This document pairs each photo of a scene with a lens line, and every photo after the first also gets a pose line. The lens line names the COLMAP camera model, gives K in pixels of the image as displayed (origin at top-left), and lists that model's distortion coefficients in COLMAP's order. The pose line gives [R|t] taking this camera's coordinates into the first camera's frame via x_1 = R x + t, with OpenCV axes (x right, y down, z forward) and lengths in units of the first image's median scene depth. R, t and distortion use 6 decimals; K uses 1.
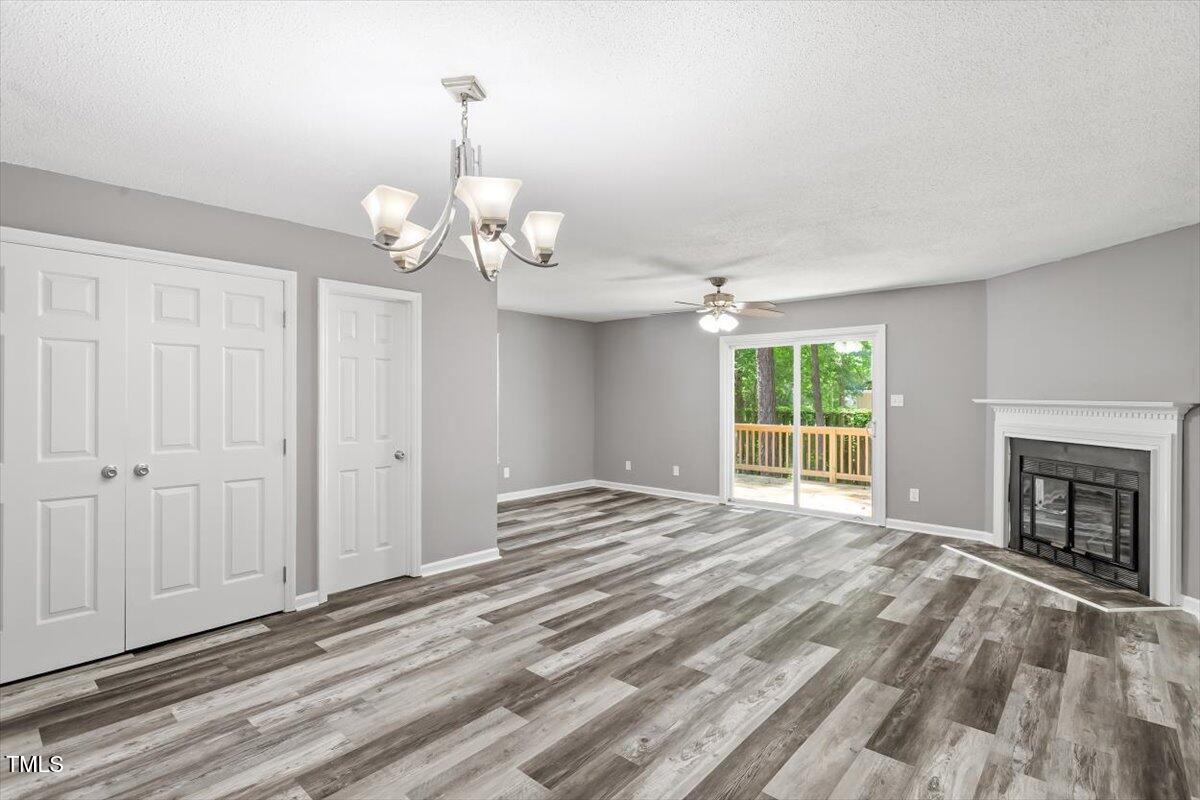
lens RADIAL K [[587.0, 0, 604.3], [0, 587.0, 400.9], [0, 0, 1]] dist [-0.001257, 0.000222]
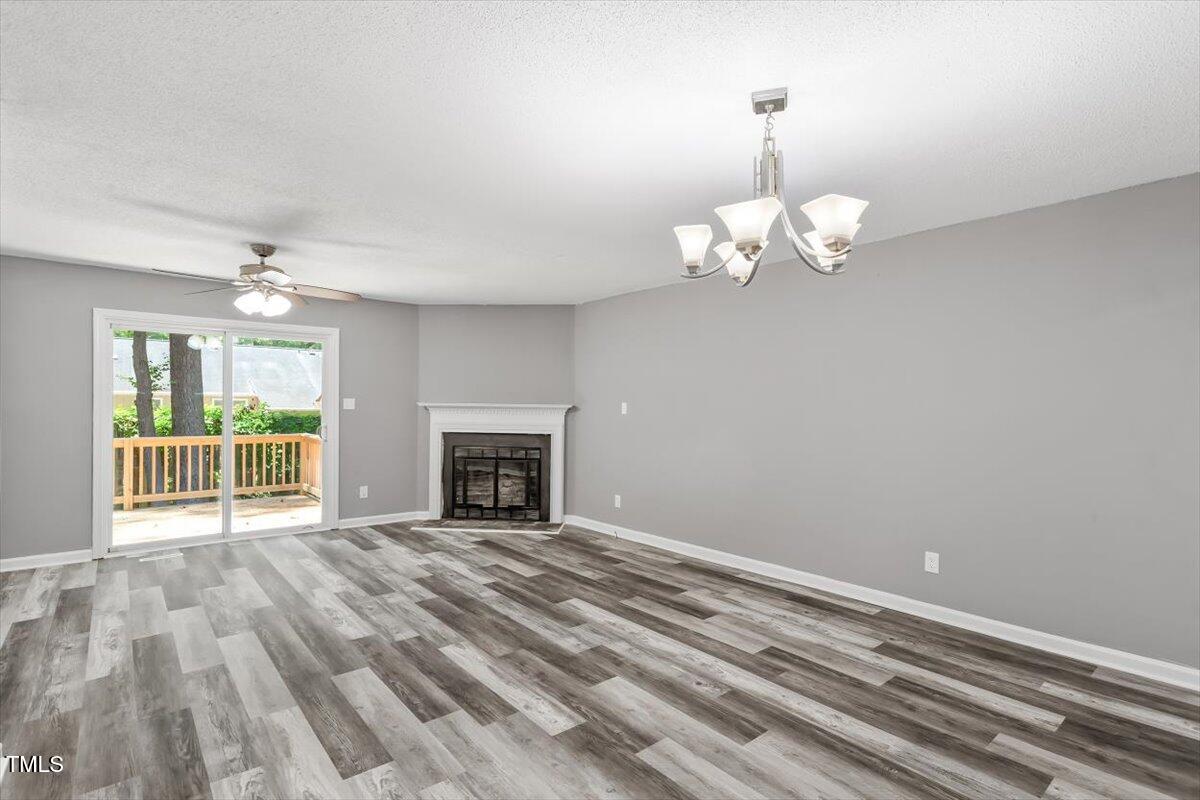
lens RADIAL K [[587.0, 0, 604.3], [0, 587.0, 400.9], [0, 0, 1]] dist [-0.001257, 0.000222]
pose [[0.133284, 0.004621, 0.991067, -0.705548], [0.000585, 0.999989, -0.004741, -0.001307], [-0.991078, 0.001211, 0.133280, 0.623898]]
